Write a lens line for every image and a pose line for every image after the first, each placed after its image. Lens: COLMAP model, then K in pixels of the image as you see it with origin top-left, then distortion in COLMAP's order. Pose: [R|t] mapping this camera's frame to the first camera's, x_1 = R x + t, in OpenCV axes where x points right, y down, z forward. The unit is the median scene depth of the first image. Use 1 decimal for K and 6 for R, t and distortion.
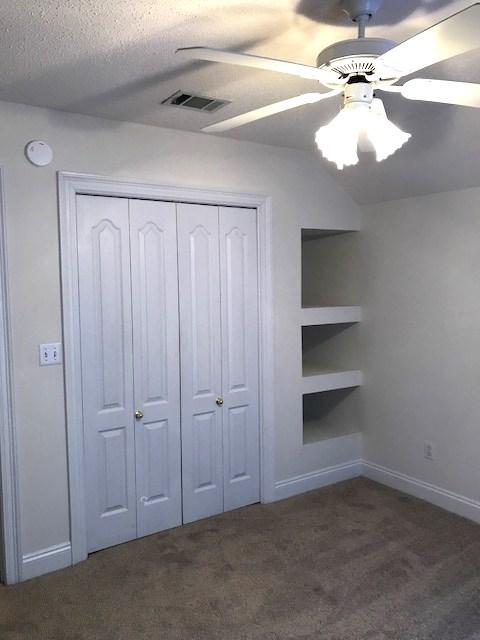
lens RADIAL K [[510.8, 0, 254.0], [0, 510.8, 317.8], [0, 0, 1]] dist [0.007240, -0.068421]
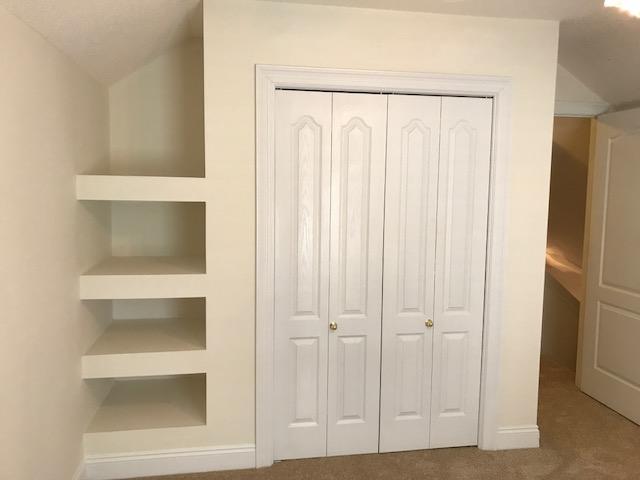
lens RADIAL K [[536.4, 0, 320.0], [0, 536.4, 240.0], [0, 0, 1]] dist [0.005775, -0.085628]
pose [[0.903817, 0.065715, -0.422842, 0.150220], [-0.051391, 0.997655, 0.045202, -0.009512], [0.424821, -0.019124, 0.905075, 0.104853]]
